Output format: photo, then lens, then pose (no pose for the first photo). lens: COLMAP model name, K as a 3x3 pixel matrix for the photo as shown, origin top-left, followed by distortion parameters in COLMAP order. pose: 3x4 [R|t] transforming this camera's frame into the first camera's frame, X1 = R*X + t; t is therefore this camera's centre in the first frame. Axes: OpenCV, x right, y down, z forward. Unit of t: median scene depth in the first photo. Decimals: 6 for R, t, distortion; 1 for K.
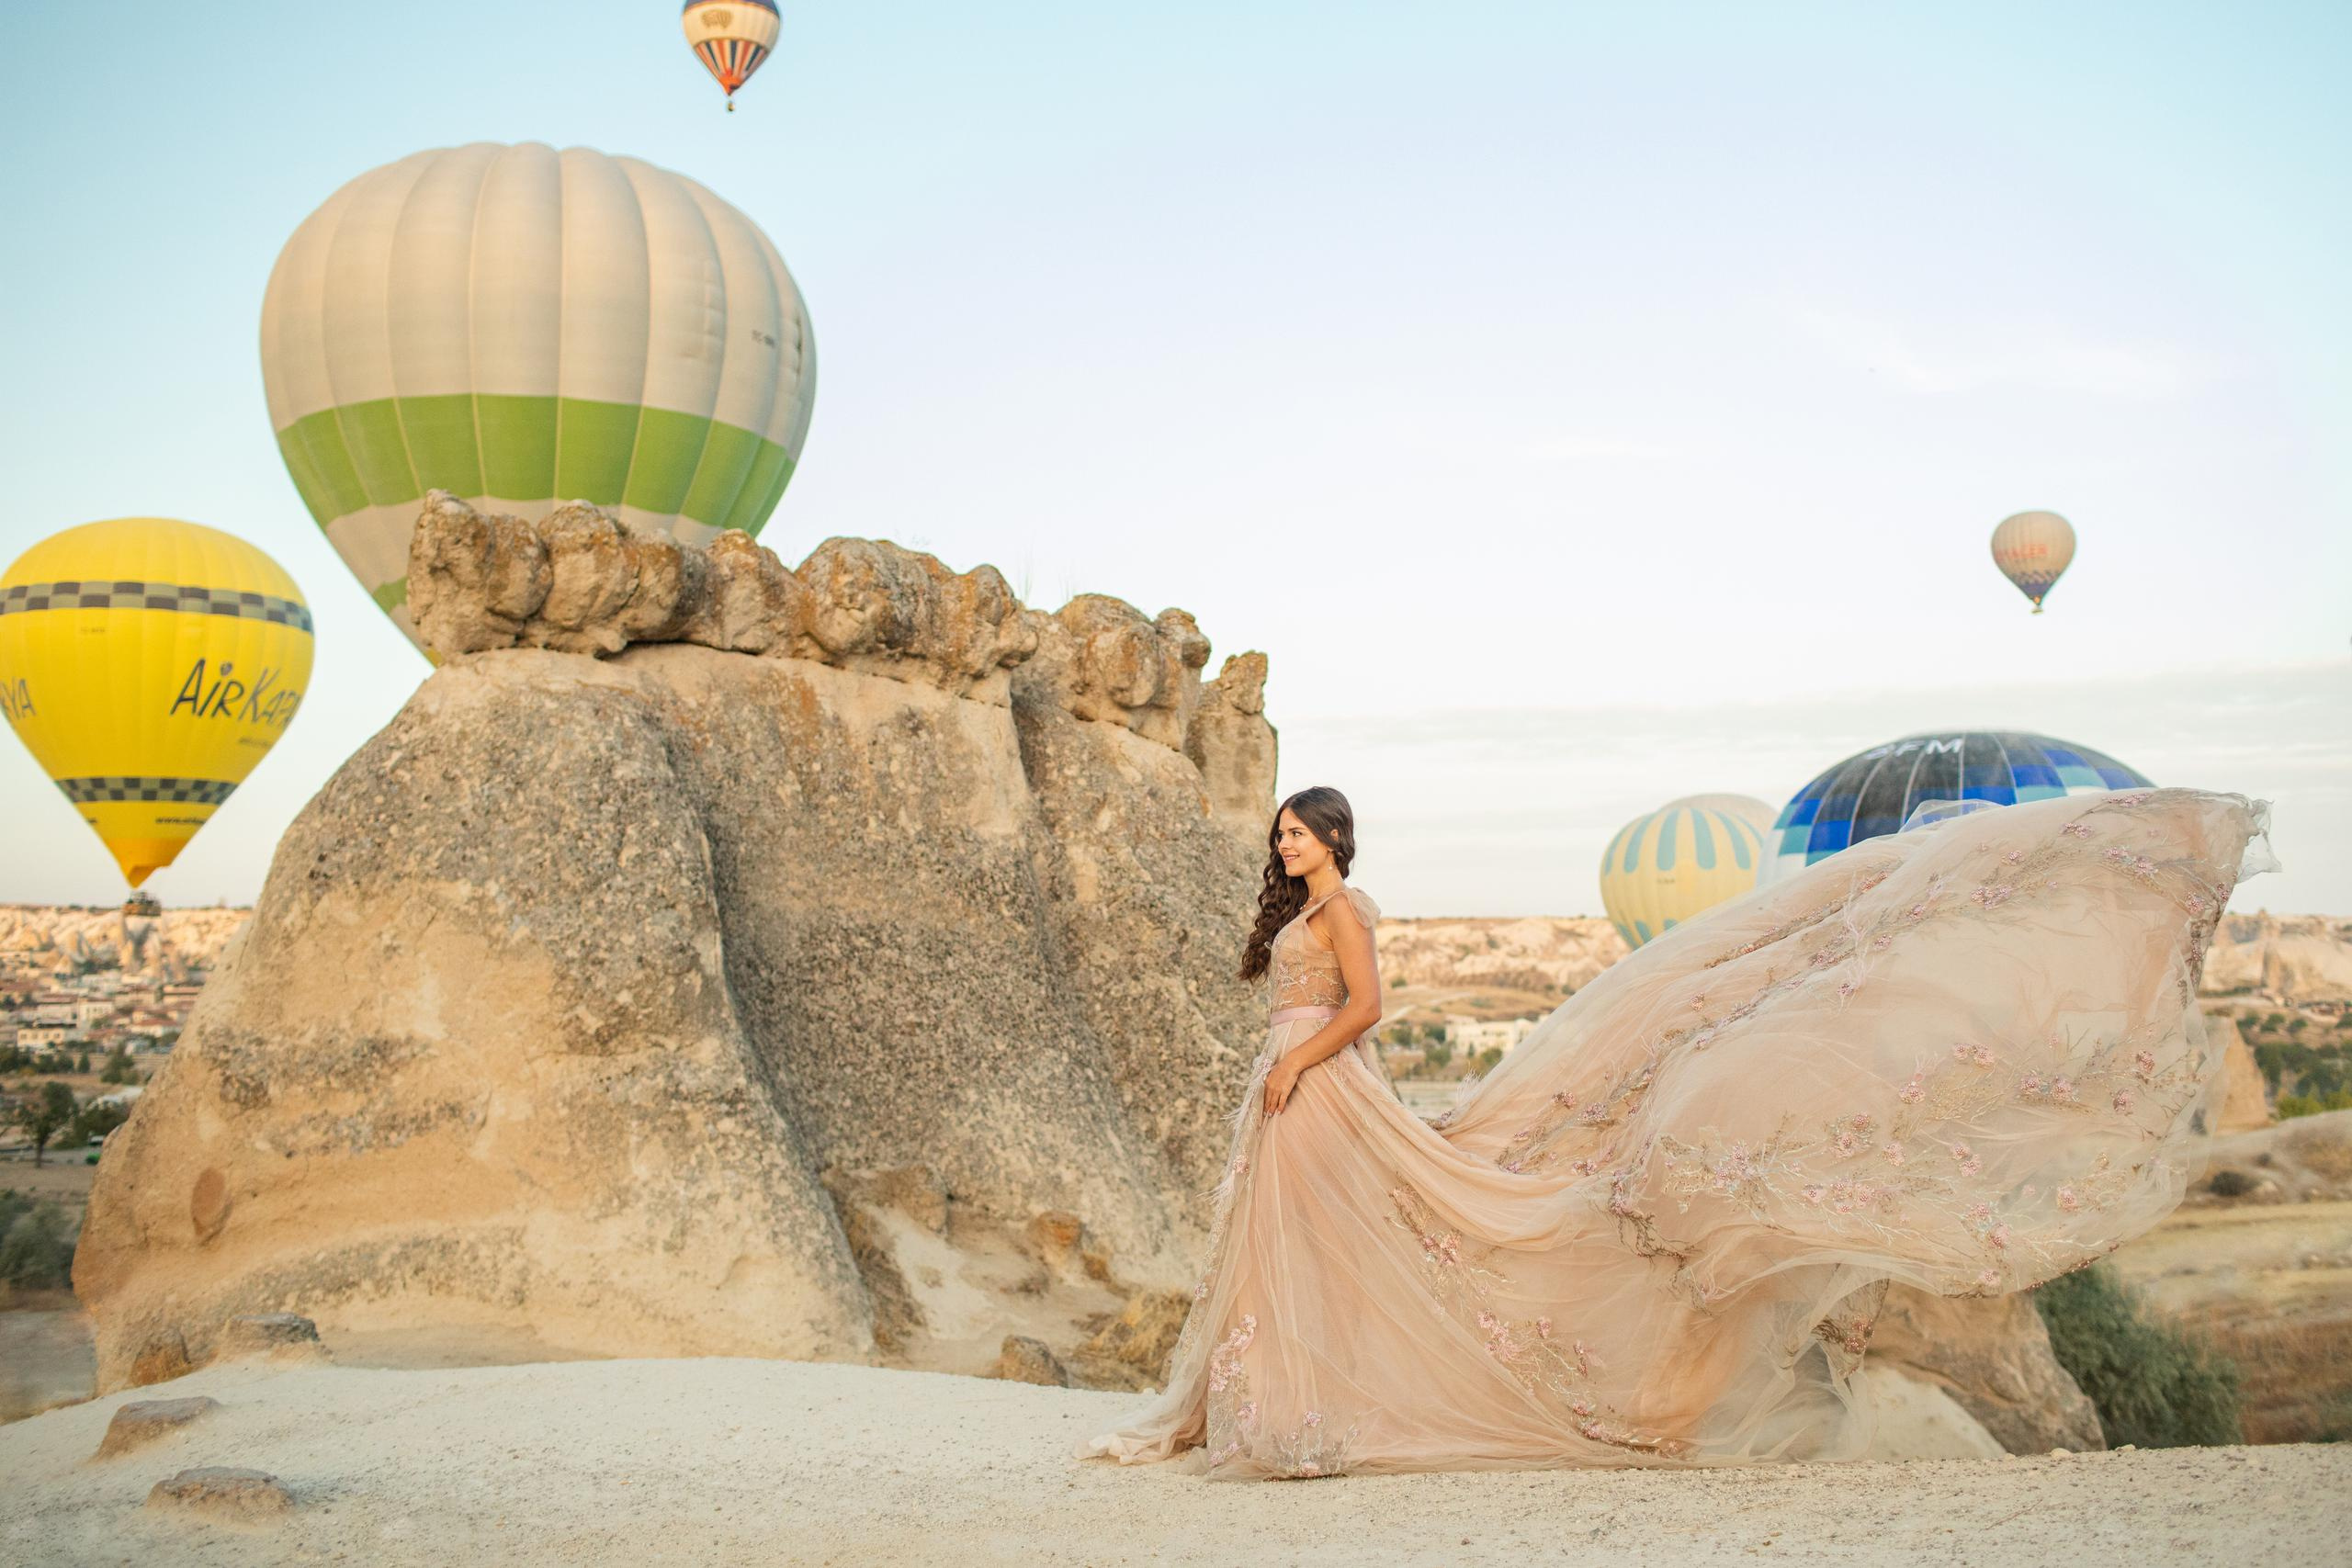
lens RADIAL K [[2384.1, 0, 1221.5], [0, 2384.1, 744.6], [0, 0, 1]] dist [-0.054543, 0.000000]
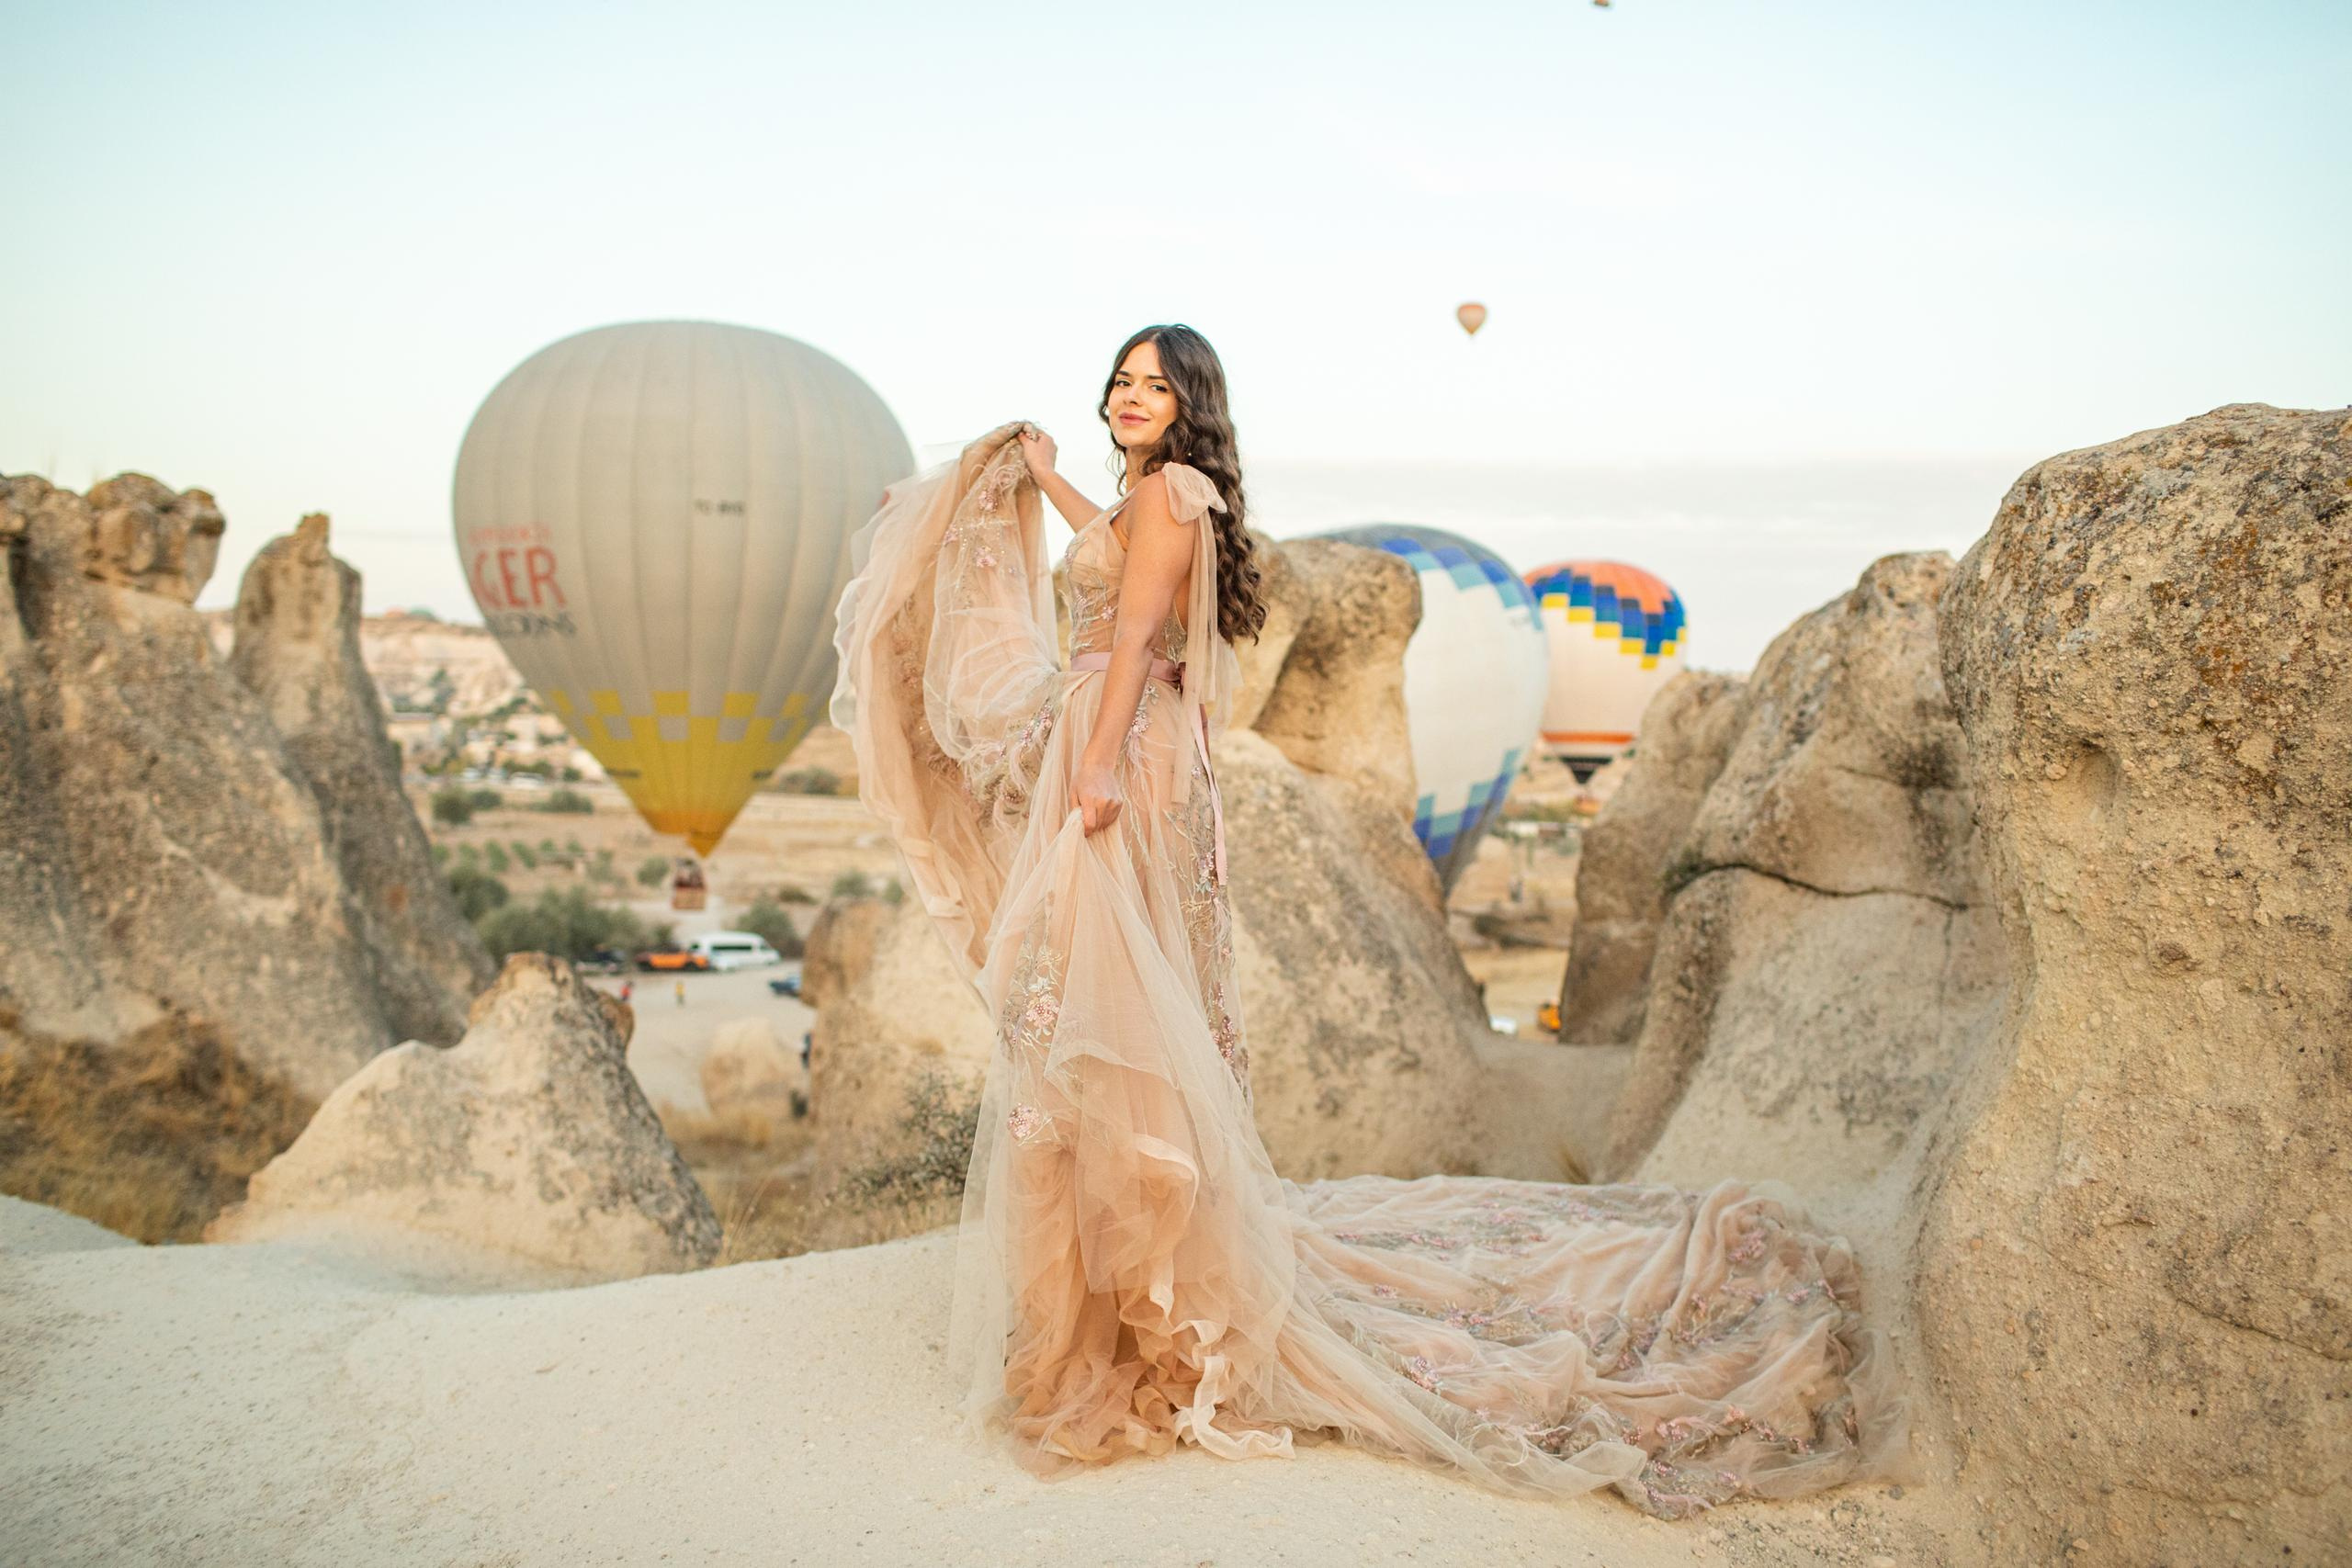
lens RADIAL K [[2259.6, 0, 1172.5], [0, 2259.6, 765.6], [0, 0, 1]] dist [-0.047167, 0.000000]
pose [[0.989144, 0.025980, 0.144633, 0.399472], [-0.043660, 0.991760, 0.120442, -0.095878], [-0.140312, -0.125449, 0.982128, -0.283762]]
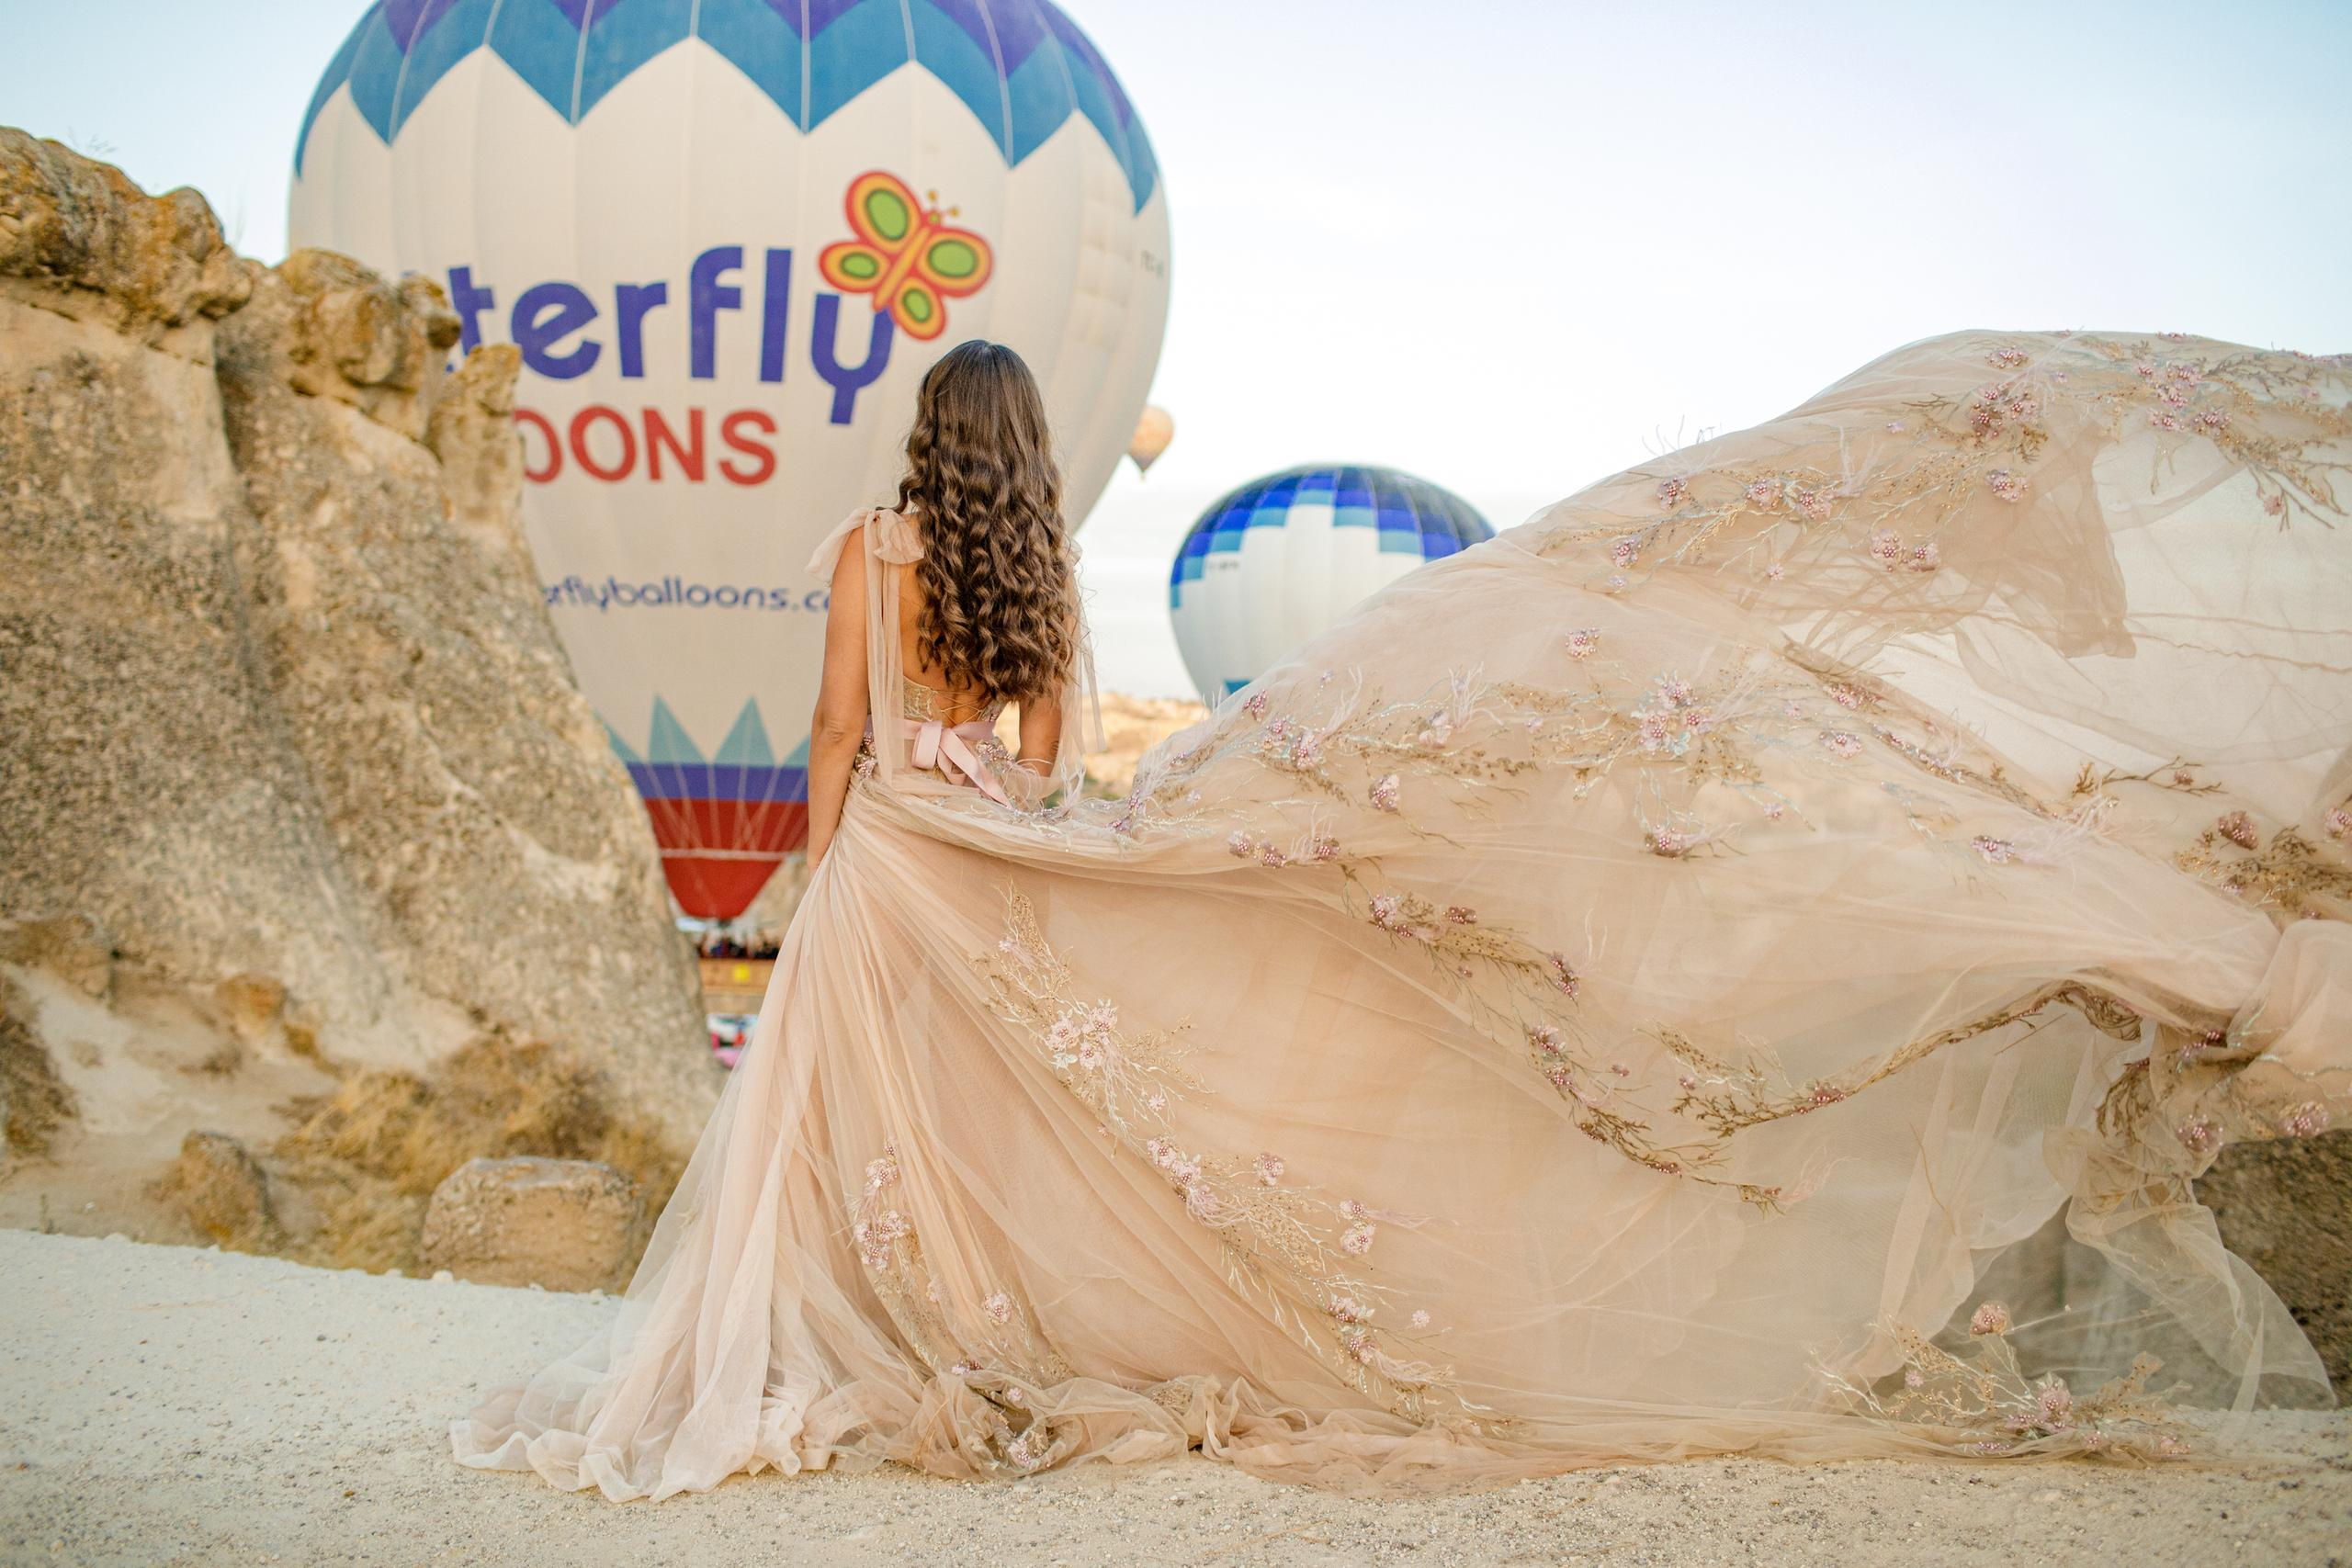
lens RADIAL K [[2259.6, 0, 1174.7], [0, 2259.6, 772.5], [0, 0, 1]] dist [-0.047167, 0.000000]
pose [[0.944805, 0.041940, 0.324939, -0.022364], [-0.077664, 0.992175, 0.097760, 0.025332], [-0.318296, -0.117600, 0.940669, 0.169773]]
